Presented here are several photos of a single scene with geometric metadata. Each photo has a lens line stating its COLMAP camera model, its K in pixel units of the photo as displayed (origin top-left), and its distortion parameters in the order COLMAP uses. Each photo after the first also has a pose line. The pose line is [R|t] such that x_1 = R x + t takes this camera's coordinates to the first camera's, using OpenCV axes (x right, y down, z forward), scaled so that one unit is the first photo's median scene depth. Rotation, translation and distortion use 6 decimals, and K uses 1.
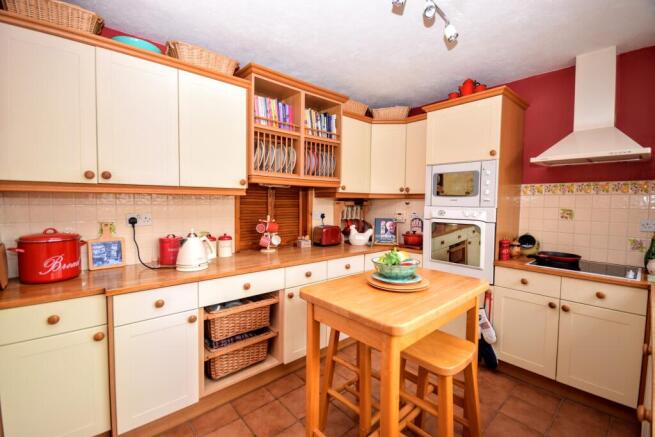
lens RADIAL K [[293.2, 0, 327.5], [0, 293.2, 213.9], [0, 0, 1]] dist [-0.002258, -0.000468]
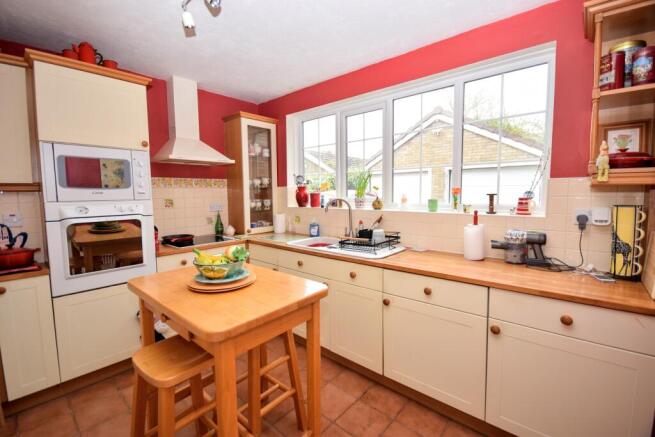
lens RADIAL K [[293.2, 0, 327.5], [0, 293.2, 219.2], [0, 0, 1]] dist [-0.002258, -0.000468]
pose [[-0.117181, -0.099236, 0.988140, -0.481208], [0.052599, 0.992978, 0.105960, -0.028889], [-0.991717, 0.064392, -0.111138, 0.502204]]
